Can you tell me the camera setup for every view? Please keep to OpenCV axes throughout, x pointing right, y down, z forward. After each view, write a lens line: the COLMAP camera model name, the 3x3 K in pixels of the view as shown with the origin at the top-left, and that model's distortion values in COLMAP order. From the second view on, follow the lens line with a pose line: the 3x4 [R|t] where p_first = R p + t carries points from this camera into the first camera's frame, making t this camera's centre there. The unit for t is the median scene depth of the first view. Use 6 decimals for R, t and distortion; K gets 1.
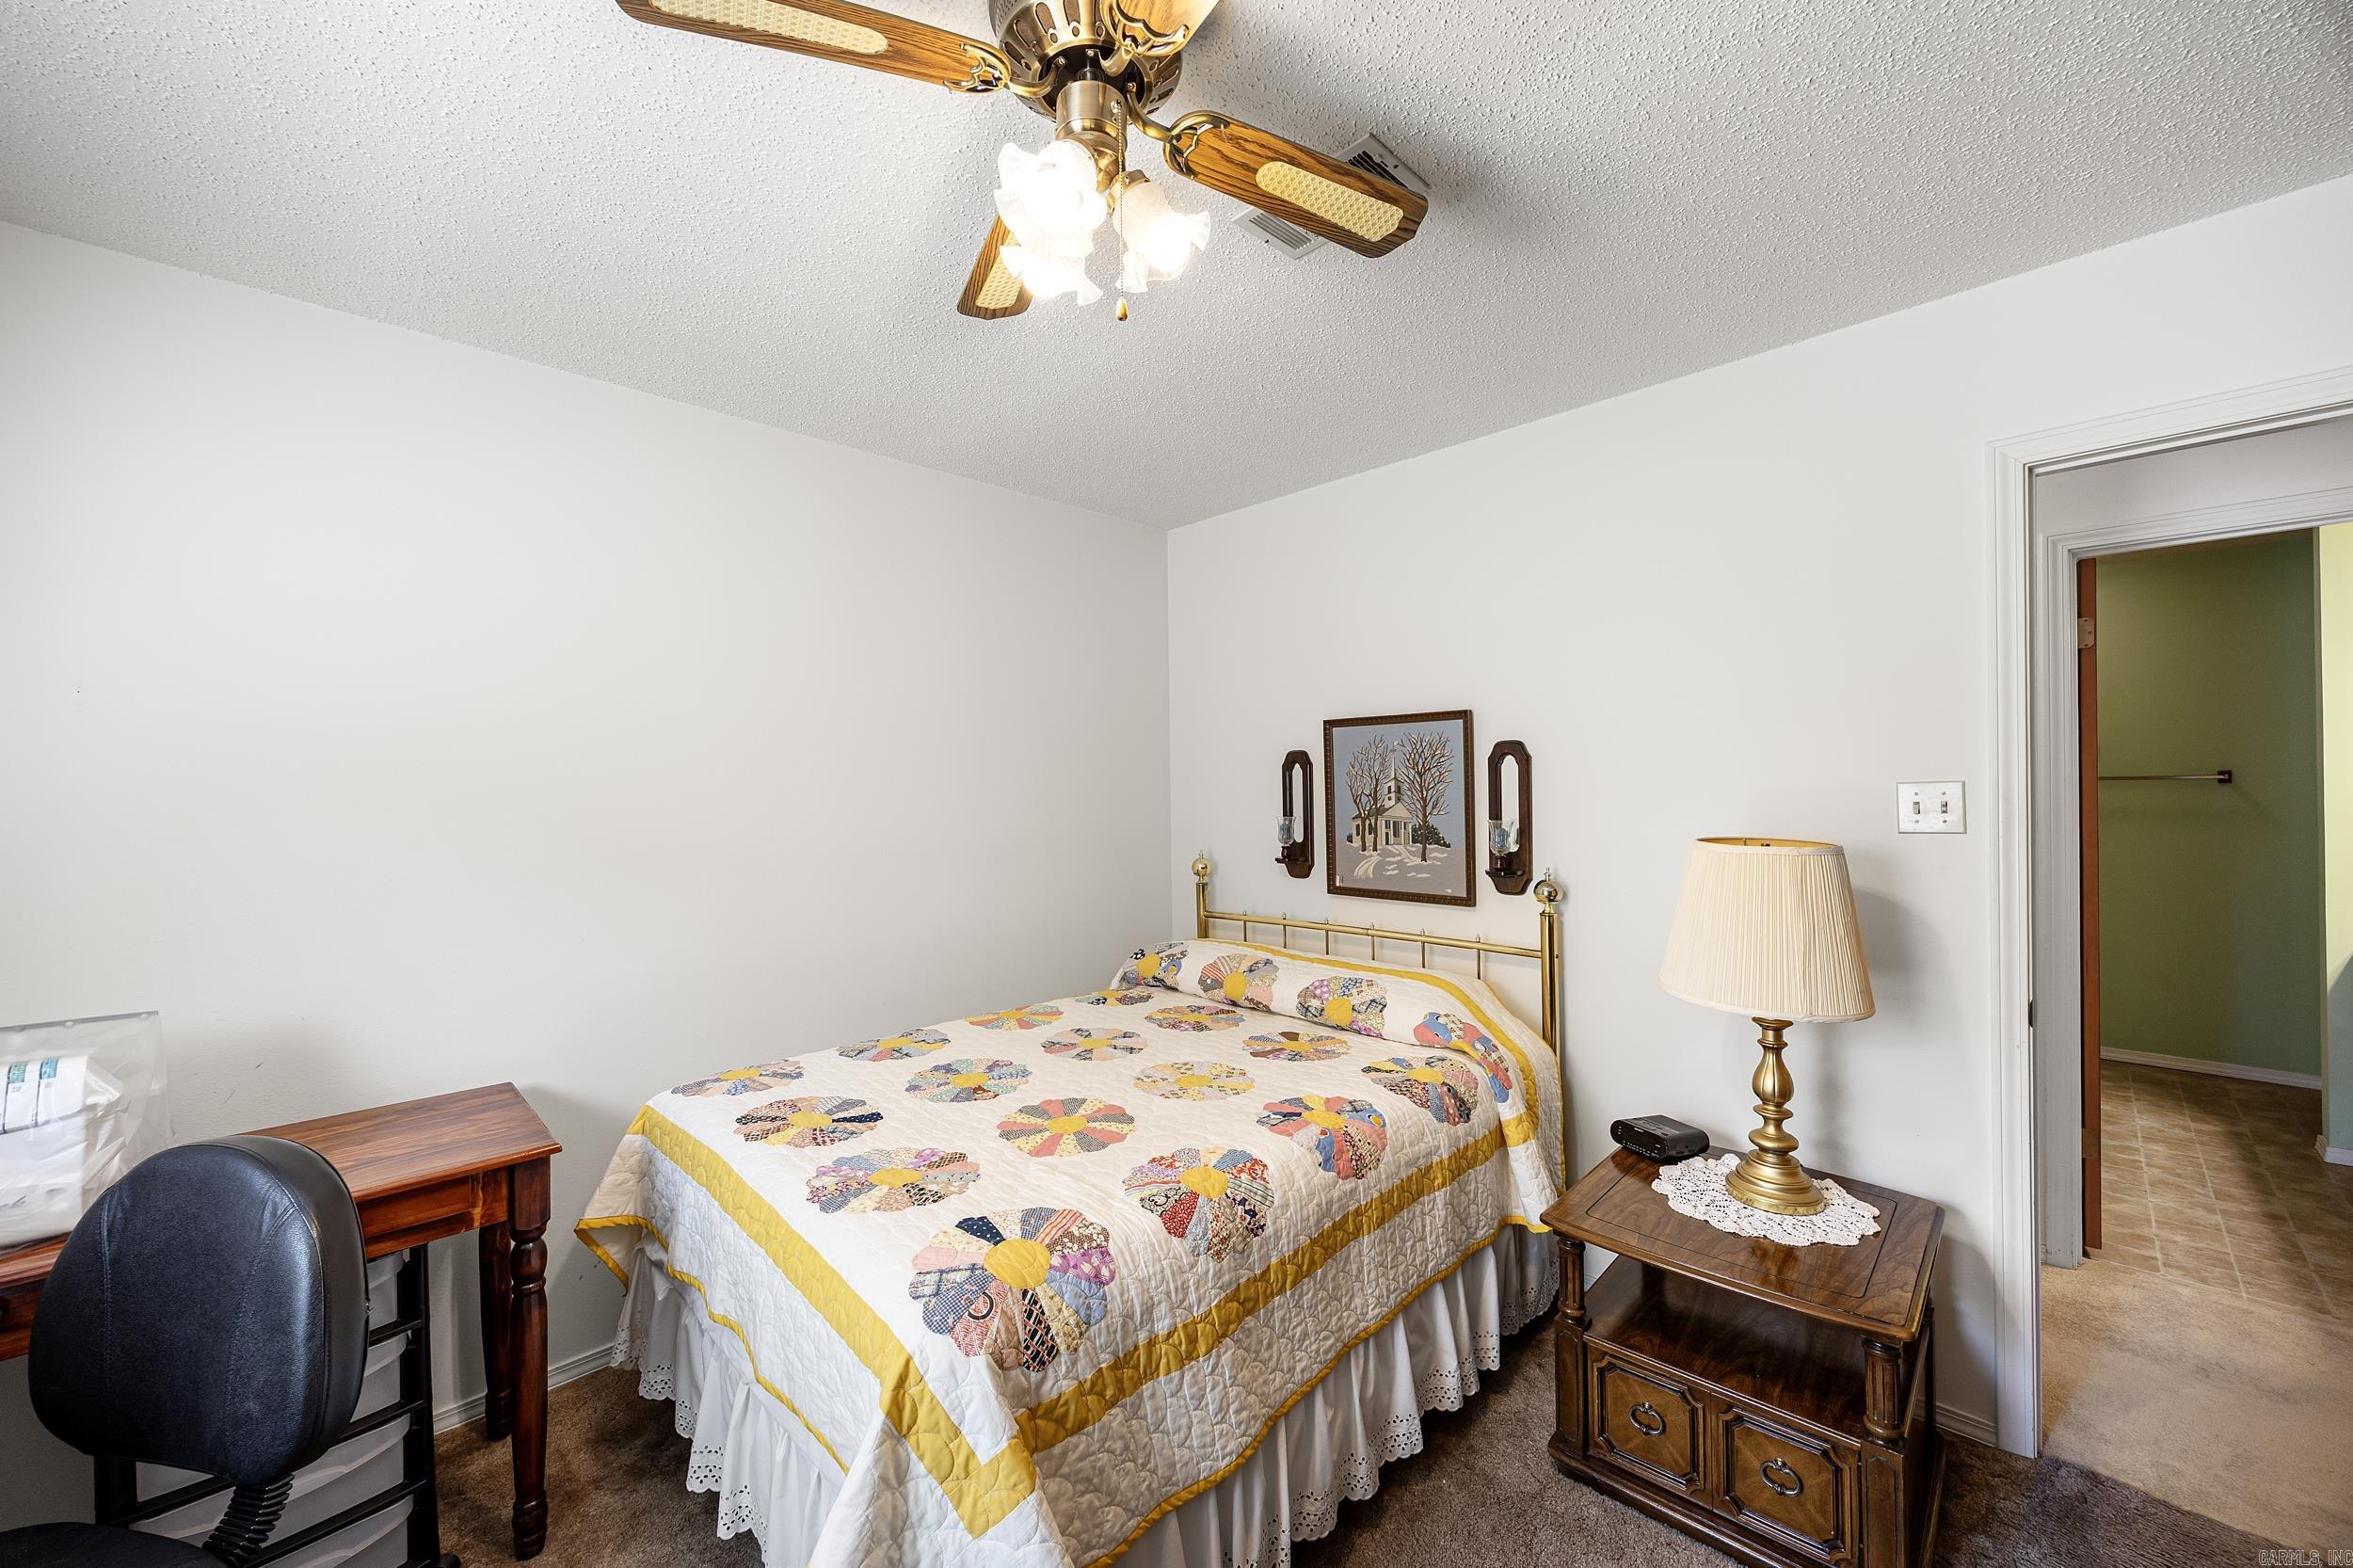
lens RADIAL K [[894.8, 0, 1173.3], [0, 894.8, 789.2], [0, 0, 1]] dist [-0.002317, -0.000169]
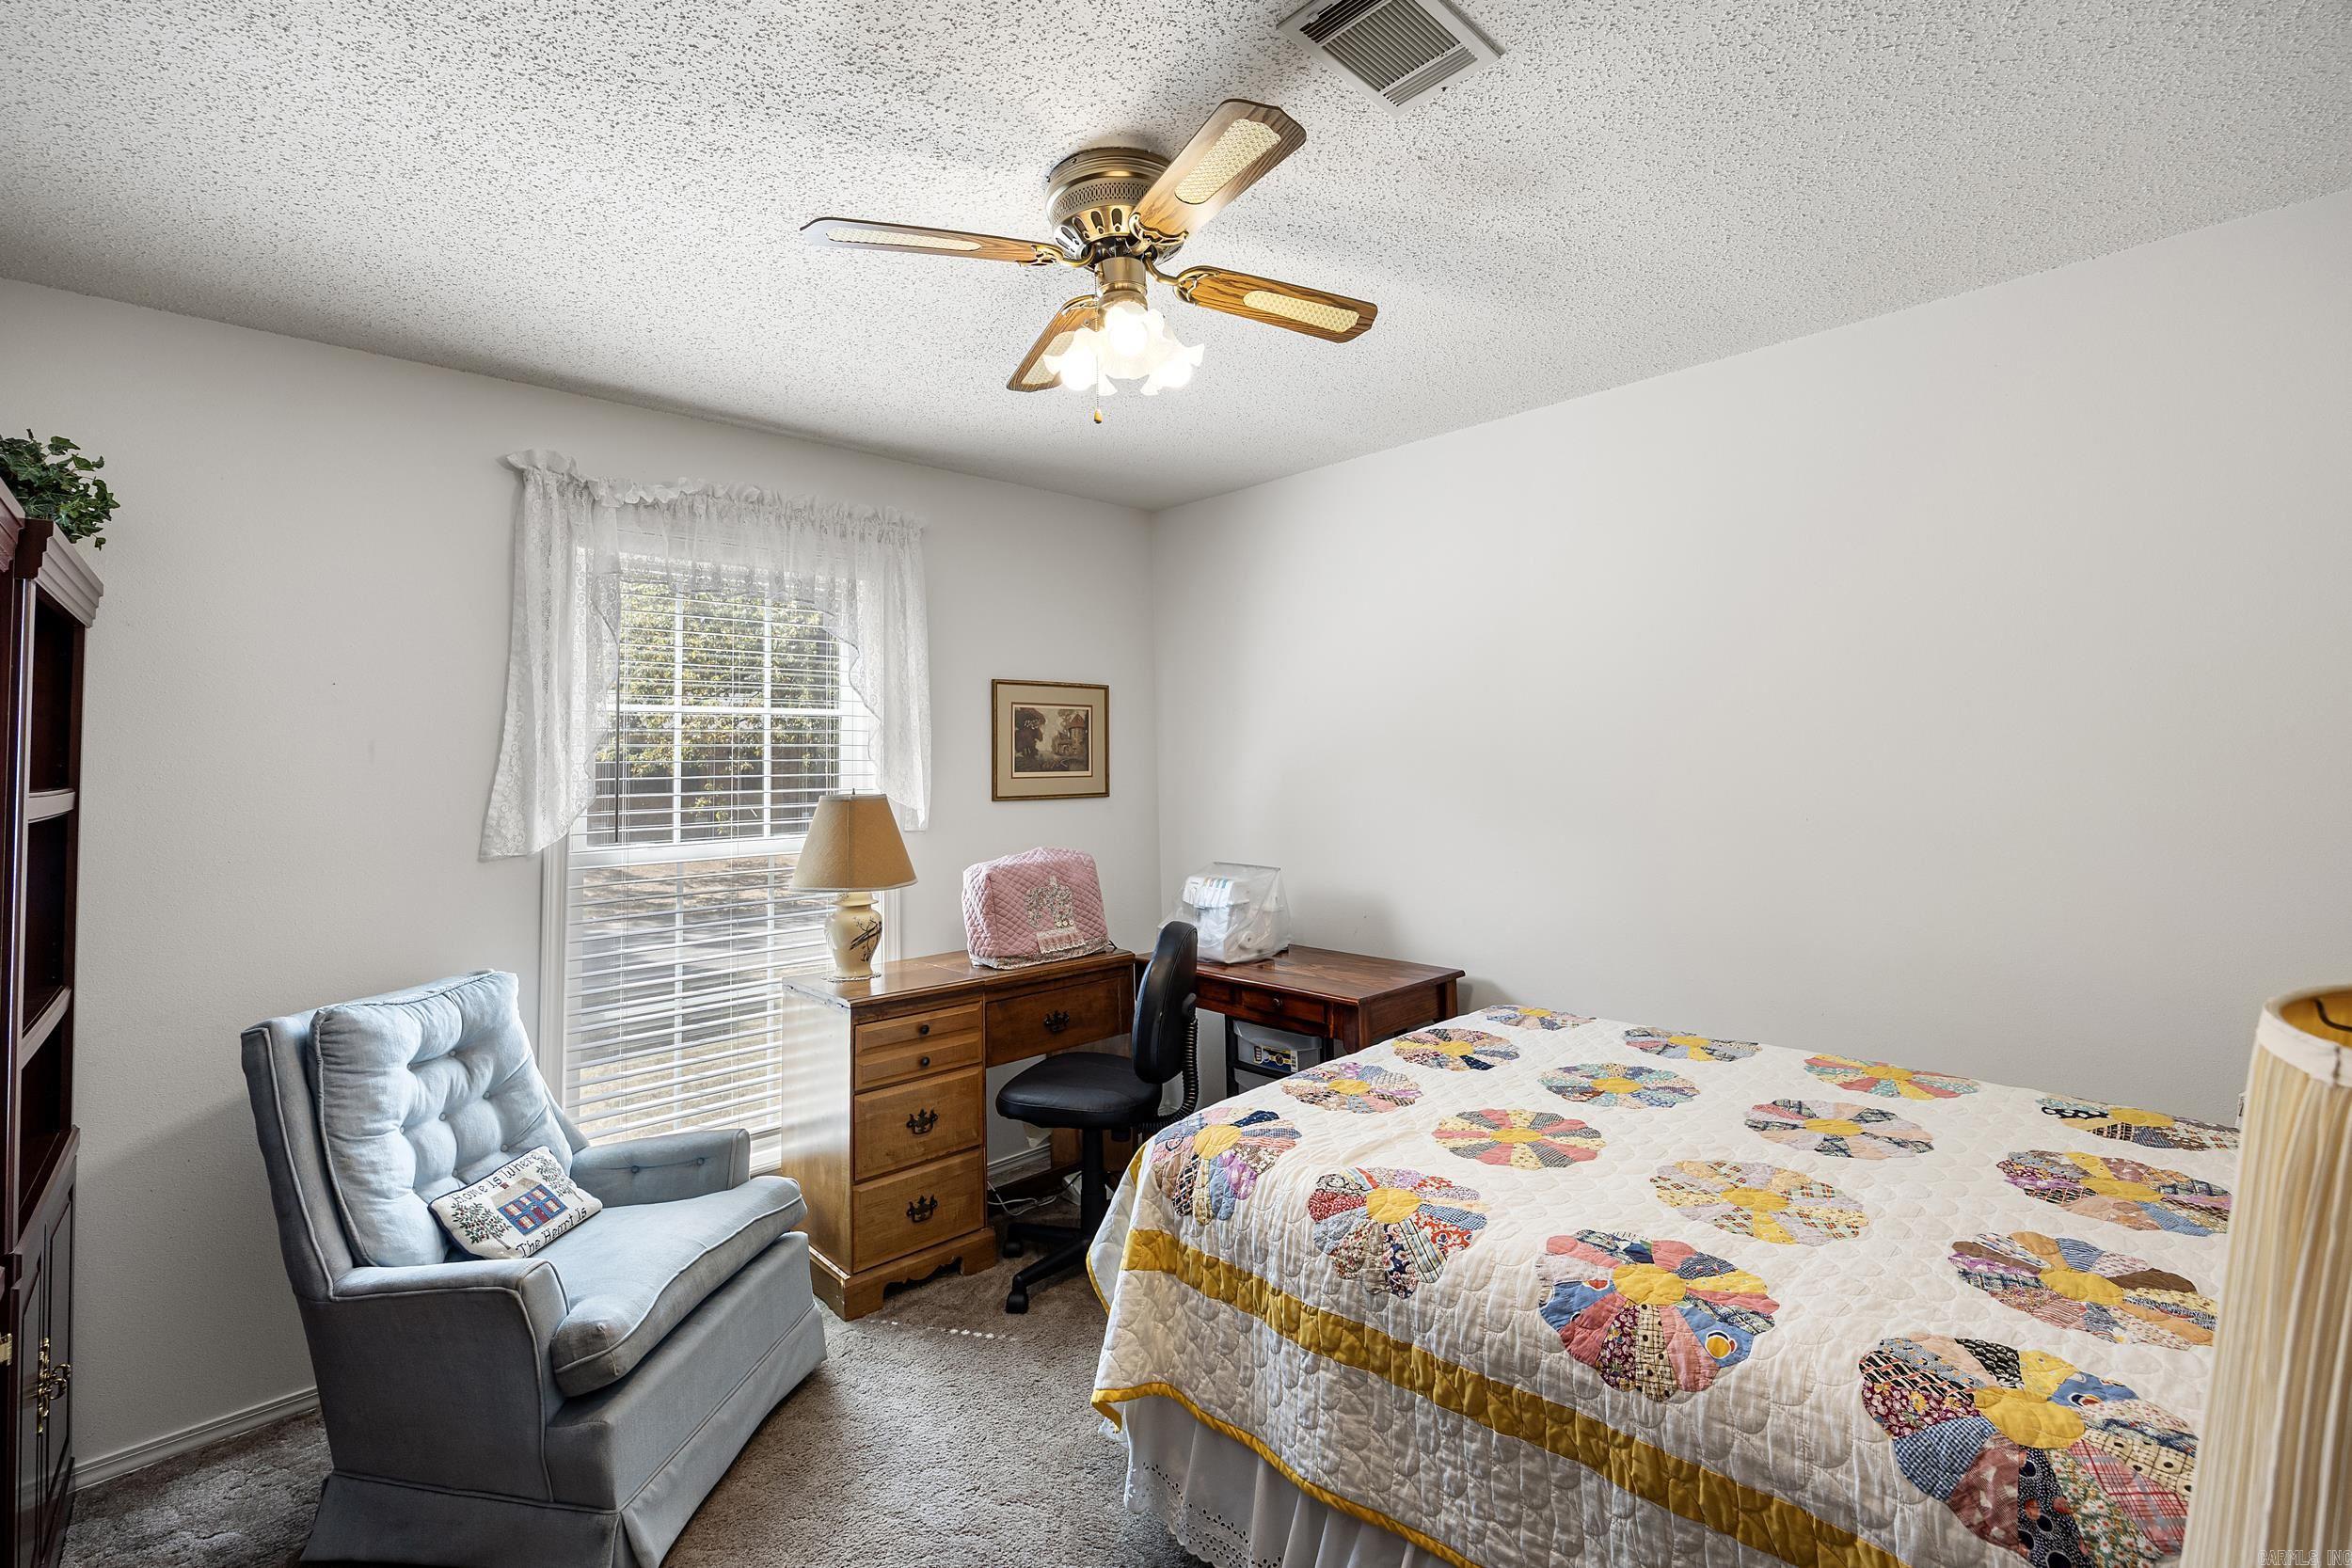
lens RADIAL K [[1040.7, 0, 1173.0], [0, 1040.7, 751.3], [0, 0, 1]] dist [0.000260, 0.000113]
pose [[-0.027721, -0.003408, -0.999610, 0.945290], [0.020902, 0.999774, -0.003989, 0.003210], [0.999397, -0.021004, -0.027644, 0.749865]]
